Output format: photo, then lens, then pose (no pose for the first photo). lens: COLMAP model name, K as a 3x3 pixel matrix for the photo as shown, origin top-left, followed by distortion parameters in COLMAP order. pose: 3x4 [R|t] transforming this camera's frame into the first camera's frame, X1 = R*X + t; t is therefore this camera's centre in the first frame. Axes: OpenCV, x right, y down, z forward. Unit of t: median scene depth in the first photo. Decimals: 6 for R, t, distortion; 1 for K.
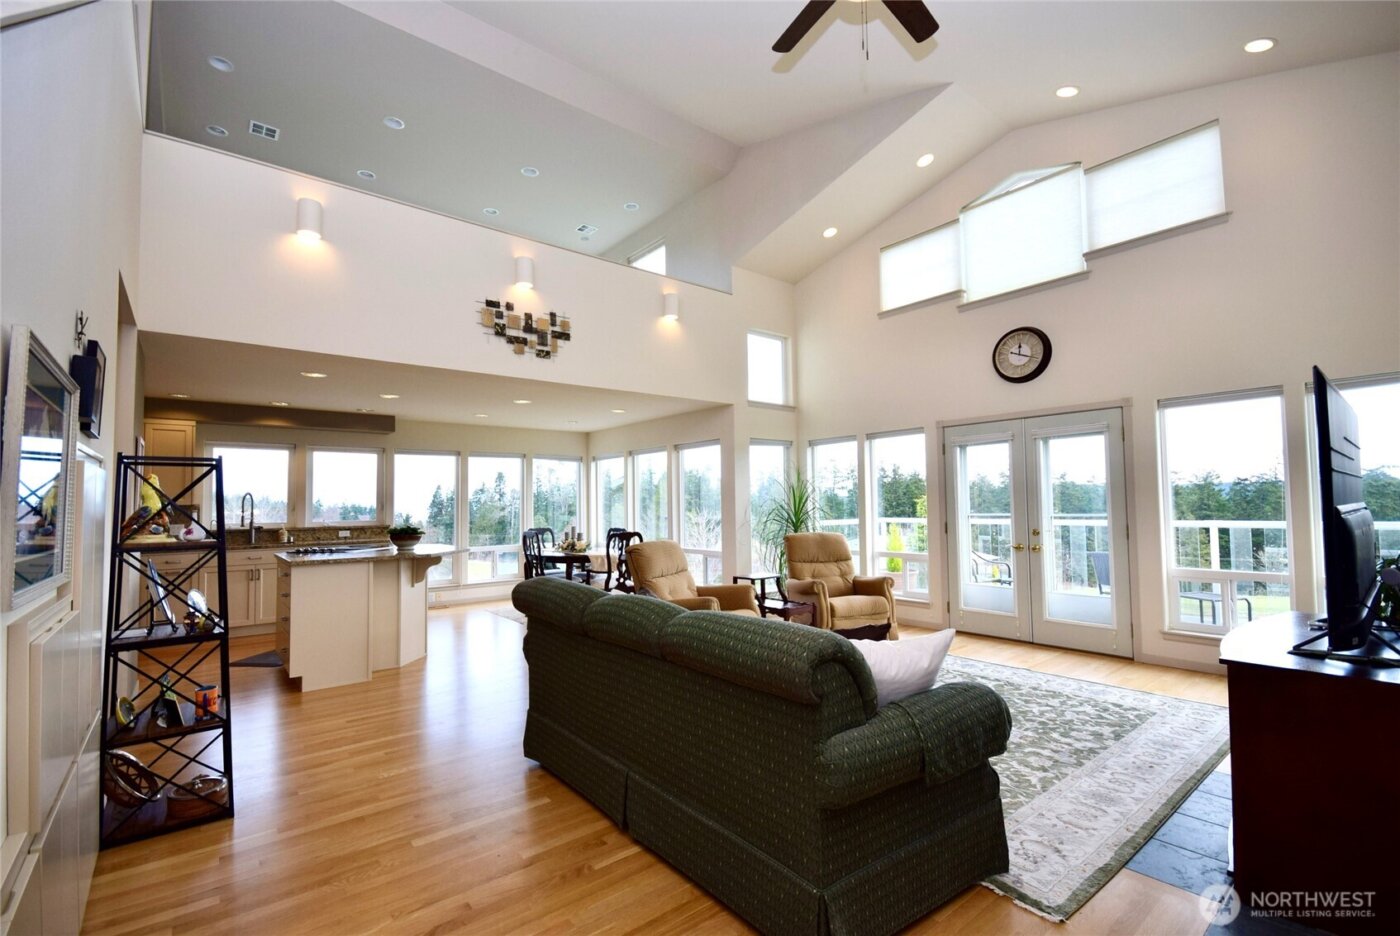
lens RADIAL K [[627.1, 0, 698.8], [0, 627.1, 469.8], [0, 0, 1]] dist [0.000567, 0.000564]
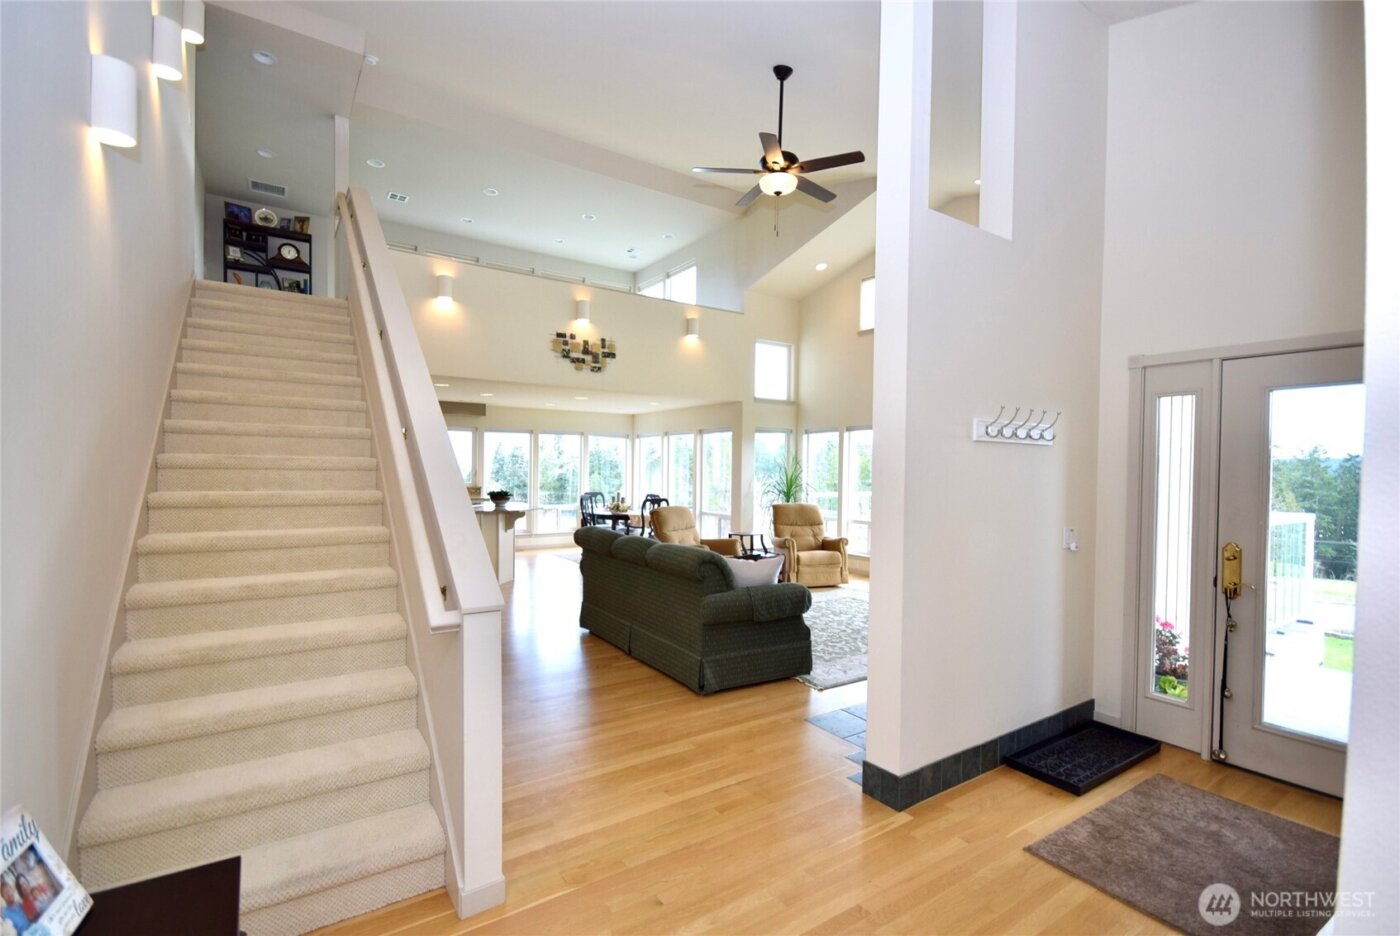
lens RADIAL K [[644.0, 0, 699.4], [0, 644.0, 470.9], [0, 0, 1]] dist [-0.004119, 0.000014]
pose [[0.995536, 0.027439, -0.090304, 0.103848], [-0.021649, 0.997684, 0.064483, -0.051948], [0.091864, -0.062240, 0.993825, -0.370923]]
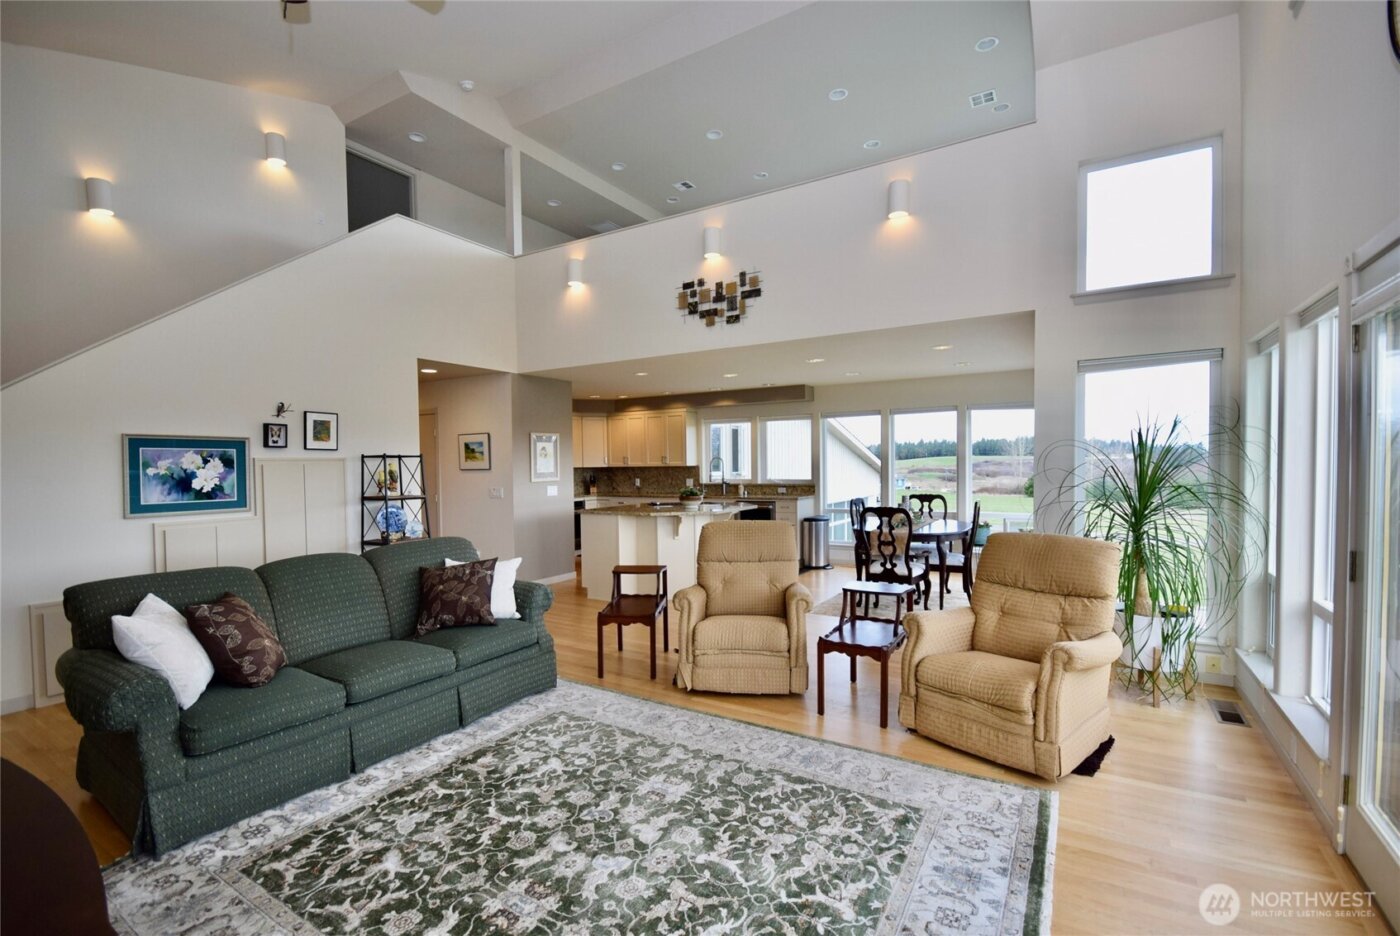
lens RADIAL K [[644.0, 0, 690.3], [0, 644.0, 479.4], [0, 0, 1]] dist [-0.004119, 0.000014]
pose [[0.326681, 0.033355, -0.944546, 0.621188], [0.062720, 0.996409, 0.056879, 0.002176], [0.943051, -0.077823, 0.323416, 0.538437]]
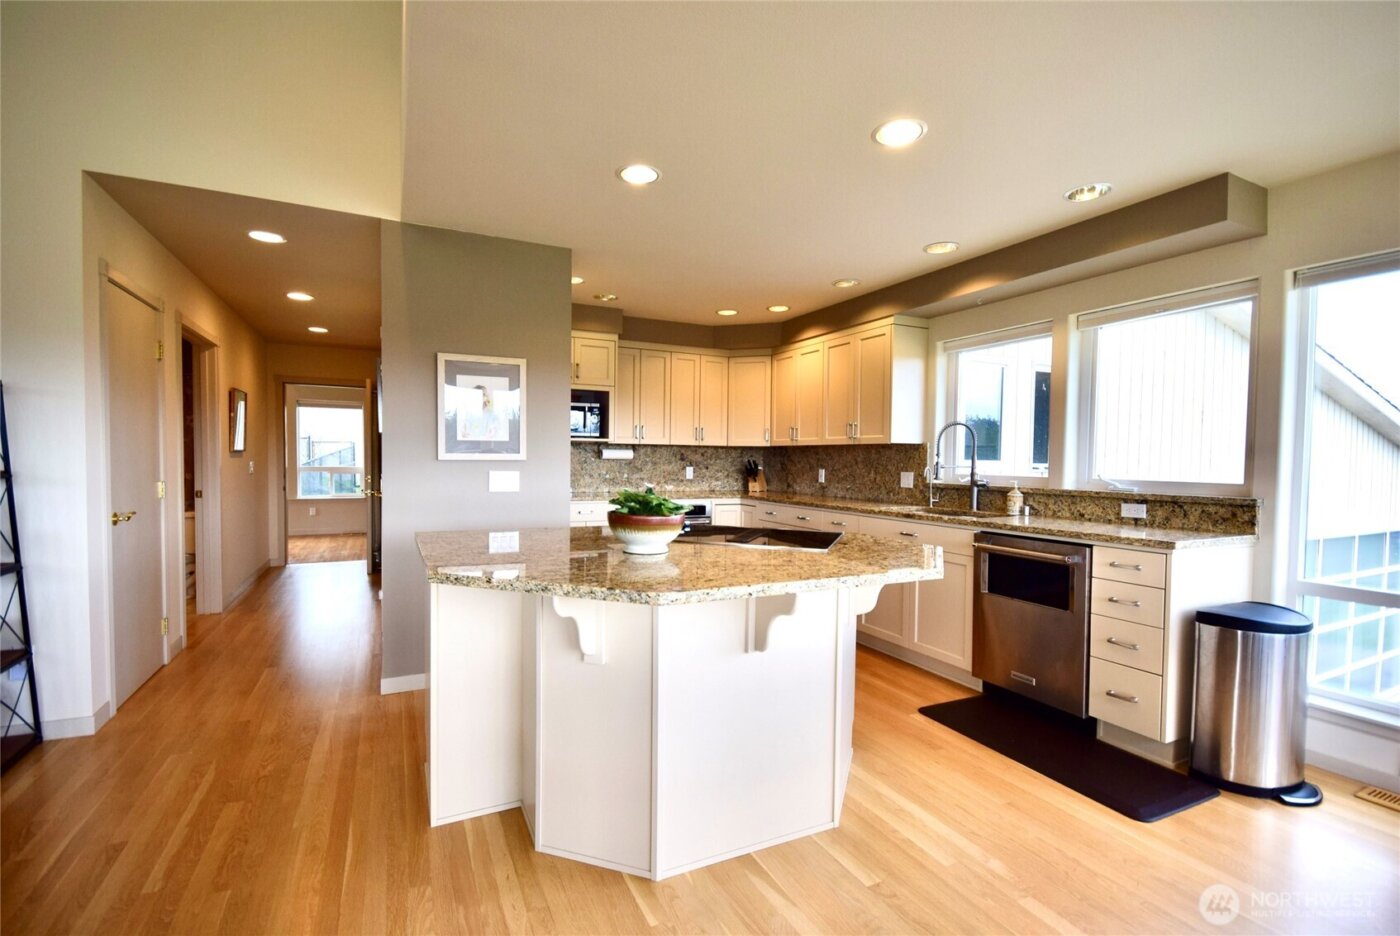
lens RADIAL K [[627.1, 0, 696.5], [0, 627.1, 482.6], [0, 0, 1]] dist [0.000567, 0.000564]
pose [[-0.219954, 0.048732, -0.974292, -0.110772], [0.047202, 0.998113, 0.039267, 0.062977], [0.974368, -0.037352, -0.221839, 0.969448]]
